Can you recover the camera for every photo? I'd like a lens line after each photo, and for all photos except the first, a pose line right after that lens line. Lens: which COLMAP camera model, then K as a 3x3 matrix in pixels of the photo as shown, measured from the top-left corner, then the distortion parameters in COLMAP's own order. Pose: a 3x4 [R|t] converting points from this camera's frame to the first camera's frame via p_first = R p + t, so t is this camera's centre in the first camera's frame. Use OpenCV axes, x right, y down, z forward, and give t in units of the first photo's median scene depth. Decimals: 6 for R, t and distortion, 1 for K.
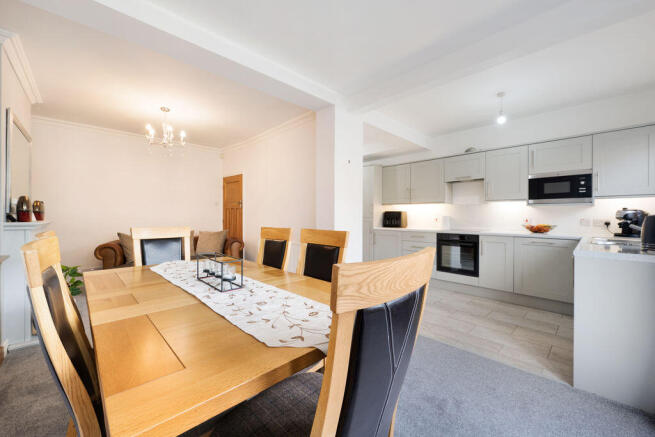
lens RADIAL K [[259.1, 0, 325.5], [0, 259.1, 213.9], [0, 0, 1]] dist [0.001149, 0.000017]
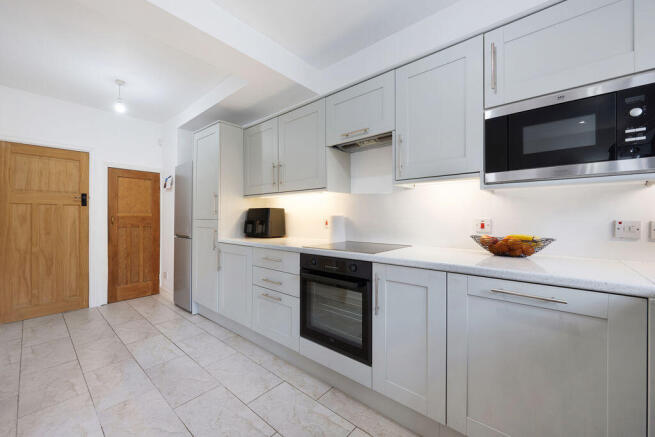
lens RADIAL K [[259.1, 0, 327.2], [0, 259.1, 219.0], [0, 0, 1]] dist [0.001149, 0.000017]
pose [[0.996914, -0.005619, 0.078297, 0.446033], [0.004573, 0.999898, 0.013529, 0.007290], [-0.078365, -0.013129, 0.996838, 0.543511]]
